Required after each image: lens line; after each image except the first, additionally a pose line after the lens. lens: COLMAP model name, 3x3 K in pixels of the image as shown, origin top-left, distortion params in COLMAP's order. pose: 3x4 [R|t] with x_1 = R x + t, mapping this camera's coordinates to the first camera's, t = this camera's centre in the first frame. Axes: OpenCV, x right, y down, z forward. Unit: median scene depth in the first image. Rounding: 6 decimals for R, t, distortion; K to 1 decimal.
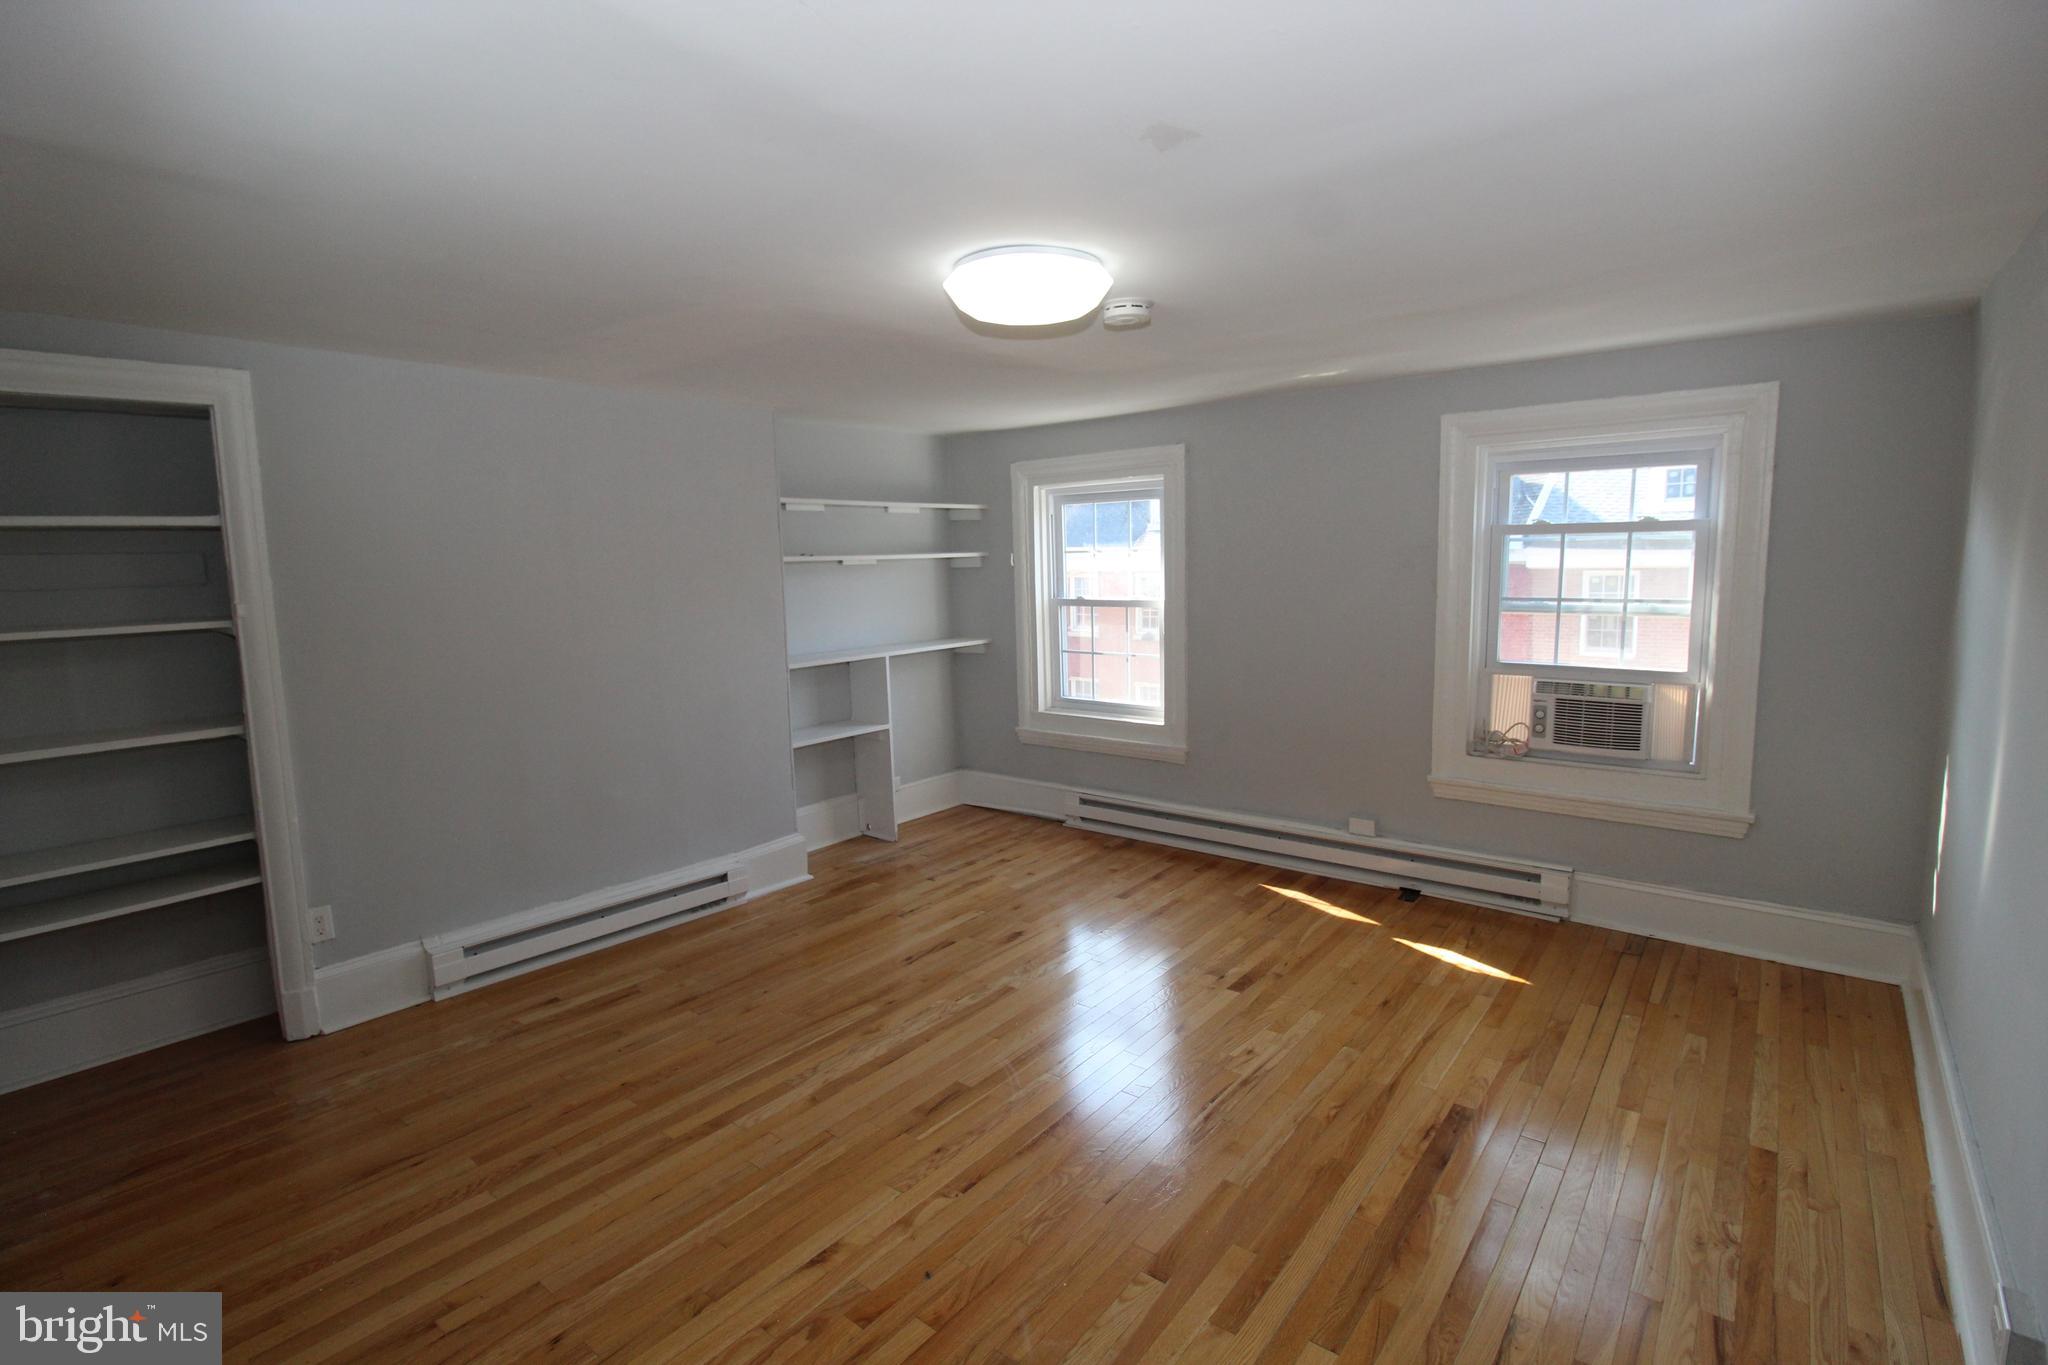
lens RADIAL K [[945.9, 0, 1037.1], [0, 945.9, 674.1], [0, 0, 1]] dist [-0.000262, -0.014487]
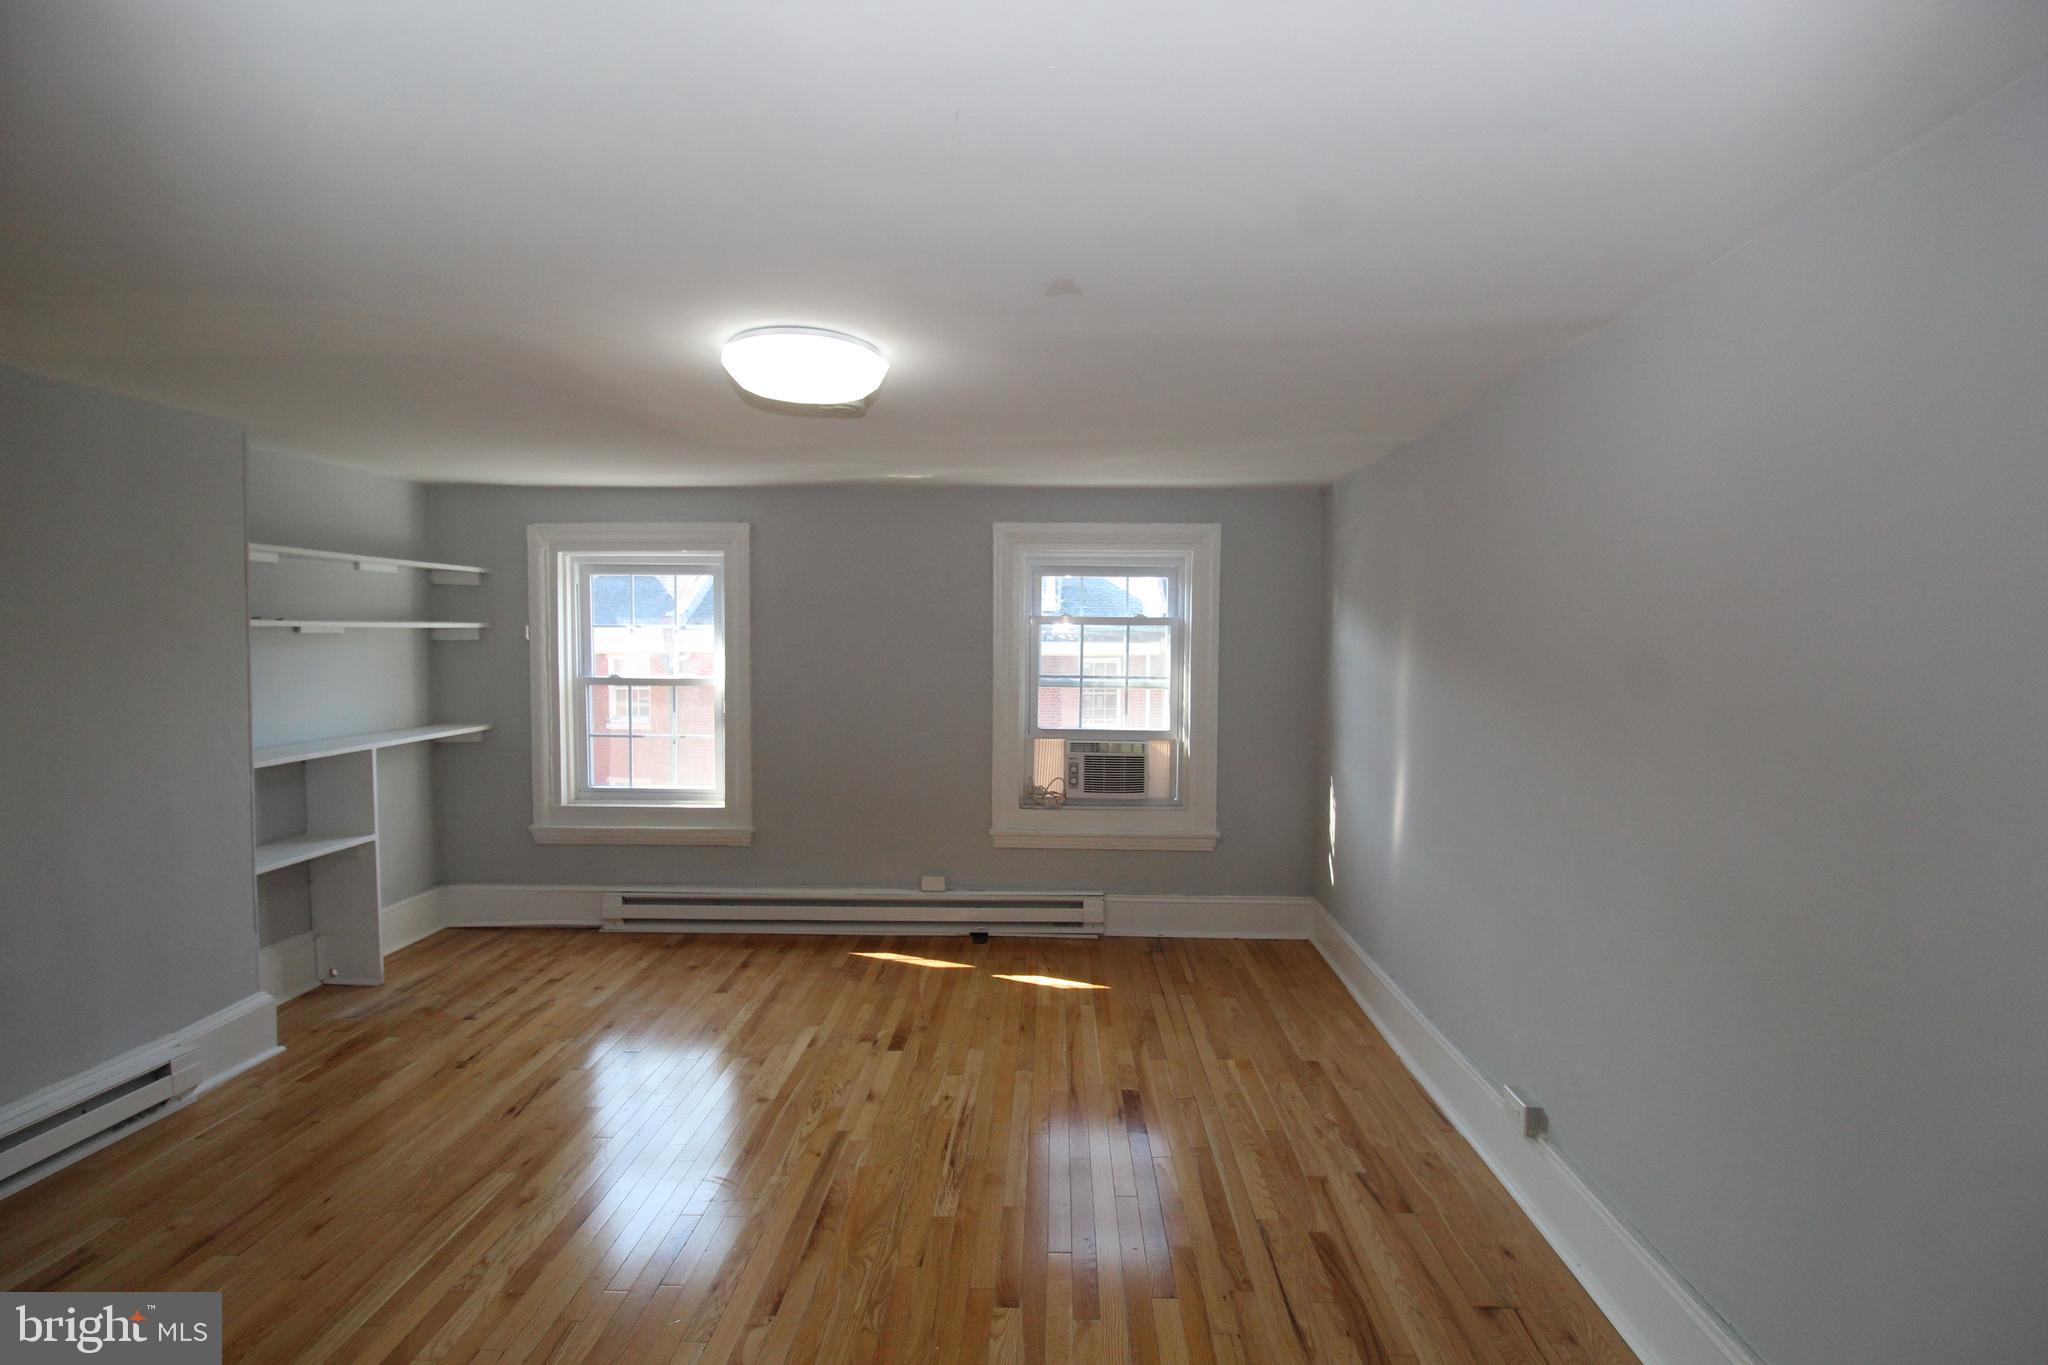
lens RADIAL K [[945.9, 0, 1037.1], [0, 945.9, 674.1], [0, 0, 1]] dist [-0.000262, -0.014487]
pose [[0.797079, 0.003159, 0.603867, -0.246713], [0.050488, 0.996137, -0.071852, 0.004796], [-0.601761, 0.087760, 0.793840, 0.038764]]
